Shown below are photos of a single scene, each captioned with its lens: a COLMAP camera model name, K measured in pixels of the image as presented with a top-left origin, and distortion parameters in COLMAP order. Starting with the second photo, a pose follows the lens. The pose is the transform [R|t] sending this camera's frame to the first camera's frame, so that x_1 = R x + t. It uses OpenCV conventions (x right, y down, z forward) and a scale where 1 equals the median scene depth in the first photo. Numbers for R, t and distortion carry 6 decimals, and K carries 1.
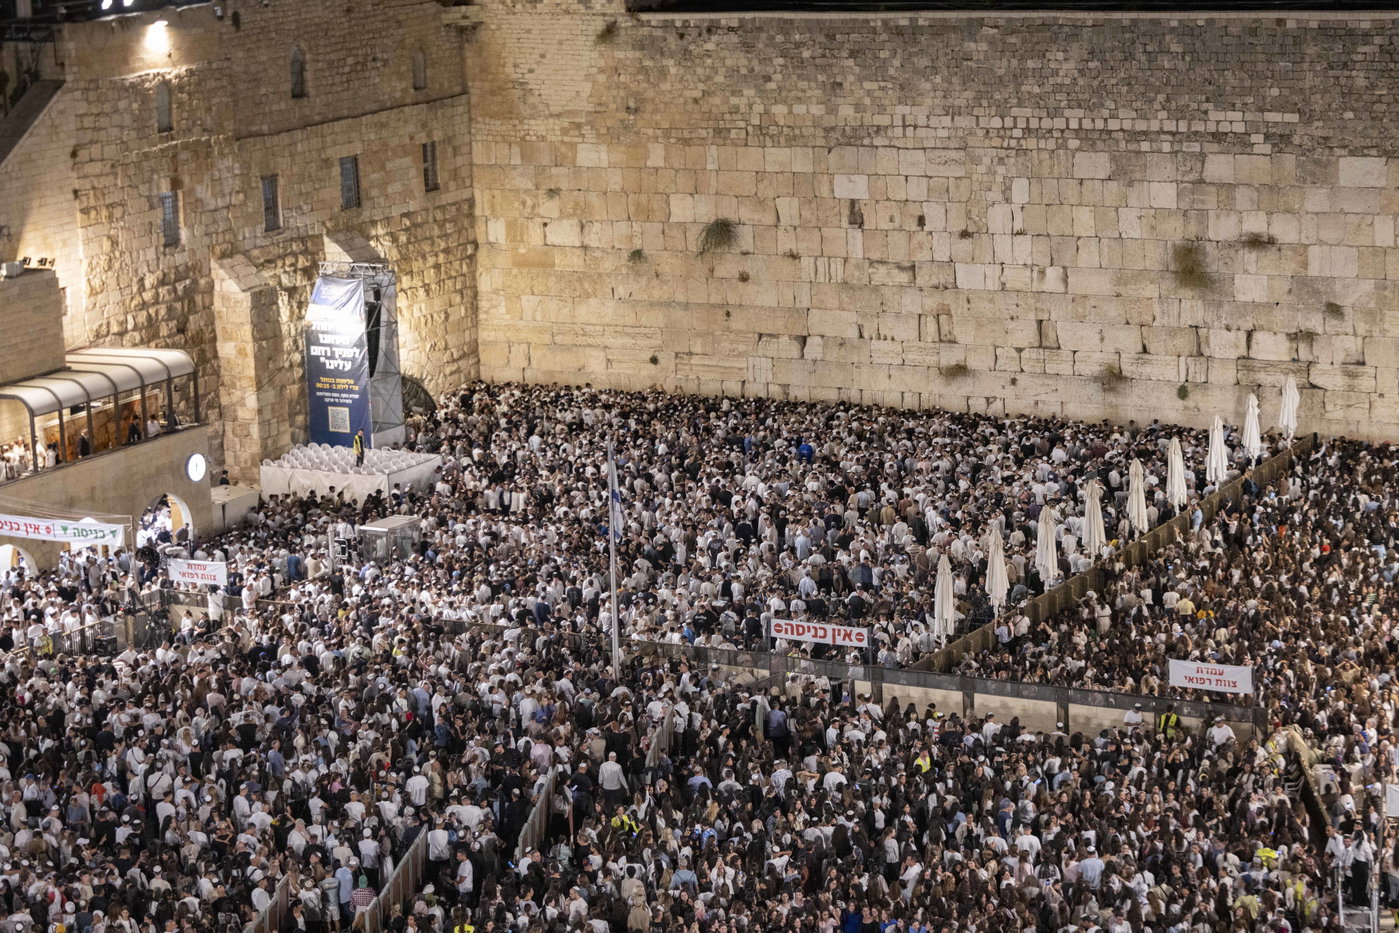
lens RADIAL K [[3231.6, 0, 650.2], [0, 3231.6, 450.6], [0, 0, 1]] dist [0.015743, 0.000000]
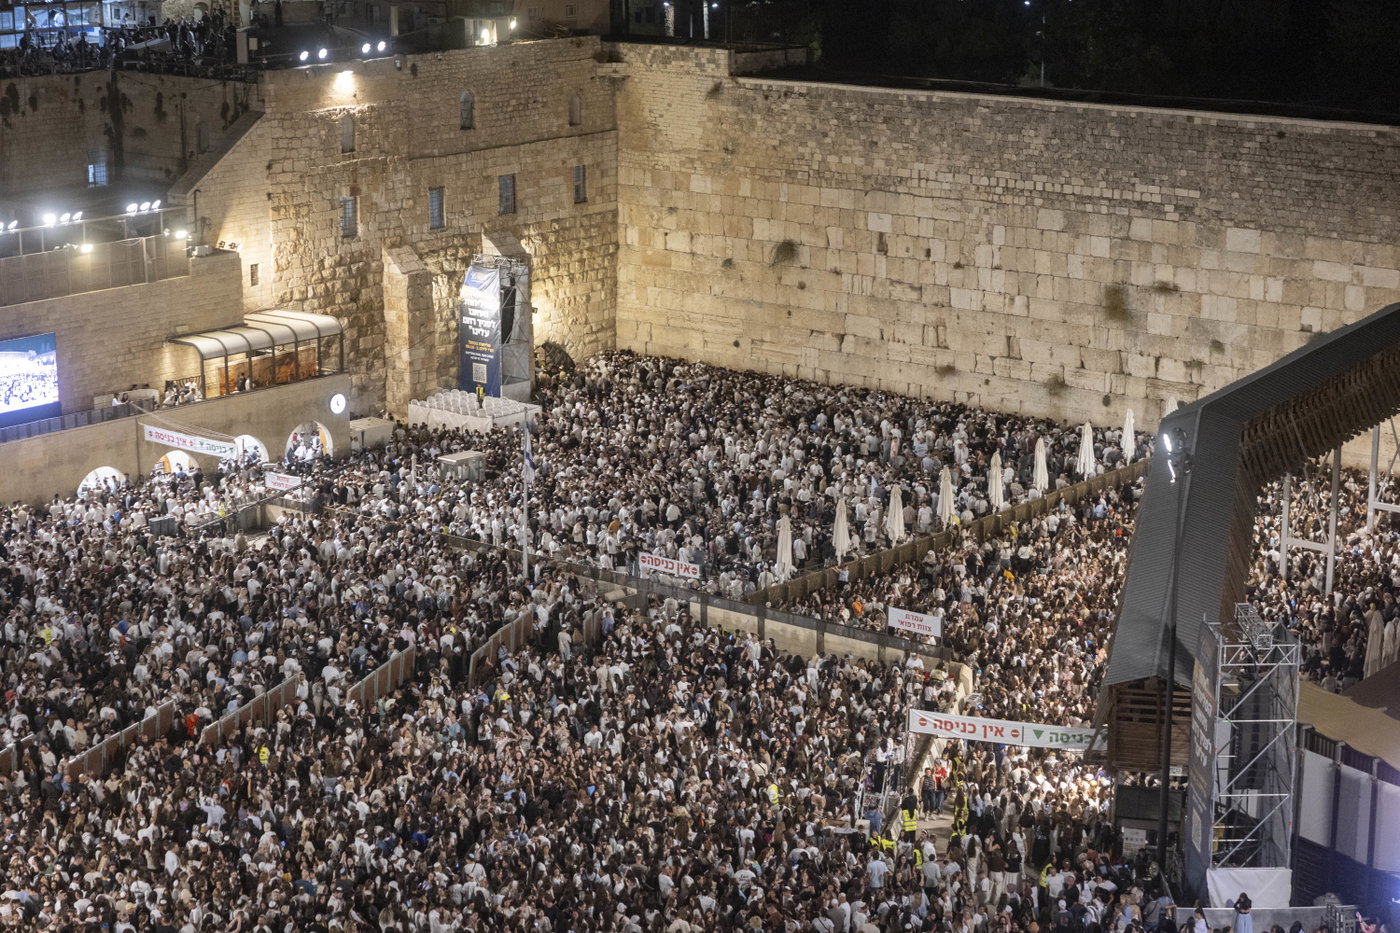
lens RADIAL K [[2734.7, 0, 693.3], [0, 2734.7, 499.6], [0, 0, 1]] dist [-0.008051, 0.000000]
pose [[0.984515, 0.079944, -0.156008, 0.173665], [-0.072564, 0.995984, 0.052446, -0.023597], [0.159574, -0.040313, 0.986363, -0.102999]]
